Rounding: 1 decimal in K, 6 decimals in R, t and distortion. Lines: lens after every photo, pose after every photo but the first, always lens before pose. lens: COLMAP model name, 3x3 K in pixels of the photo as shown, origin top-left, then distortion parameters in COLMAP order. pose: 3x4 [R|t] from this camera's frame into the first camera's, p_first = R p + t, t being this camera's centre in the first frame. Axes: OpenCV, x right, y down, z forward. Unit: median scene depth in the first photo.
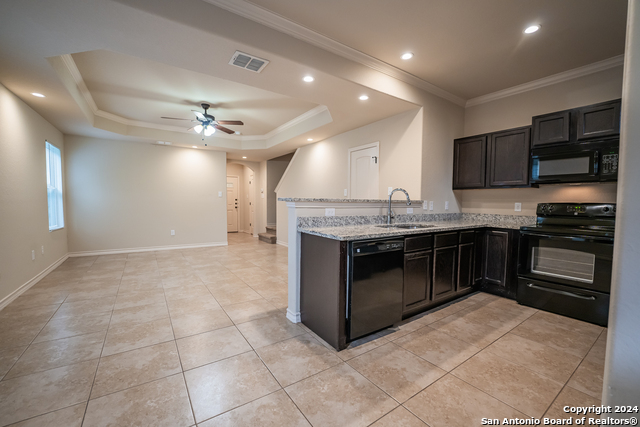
lens RADIAL K [[260.7, 0, 317.3], [0, 260.7, 216.5], [0, 0, 1]] dist [-0.032141, 0.003968]
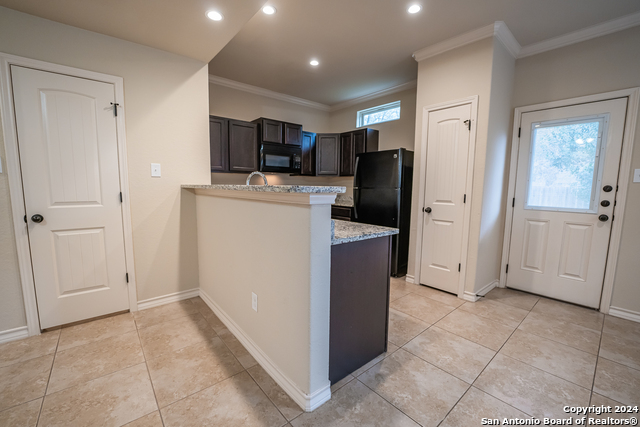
lens RADIAL K [[264.0, 0, 317.5], [0, 264.0, 216.6], [0, 0, 1]] dist [-0.027146, 0.000765]
pose [[-0.105143, -0.127139, 0.986296, -0.435363], [0.042096, 0.990336, 0.132147, -0.057080], [-0.993566, 0.055413, -0.098775, 0.741789]]
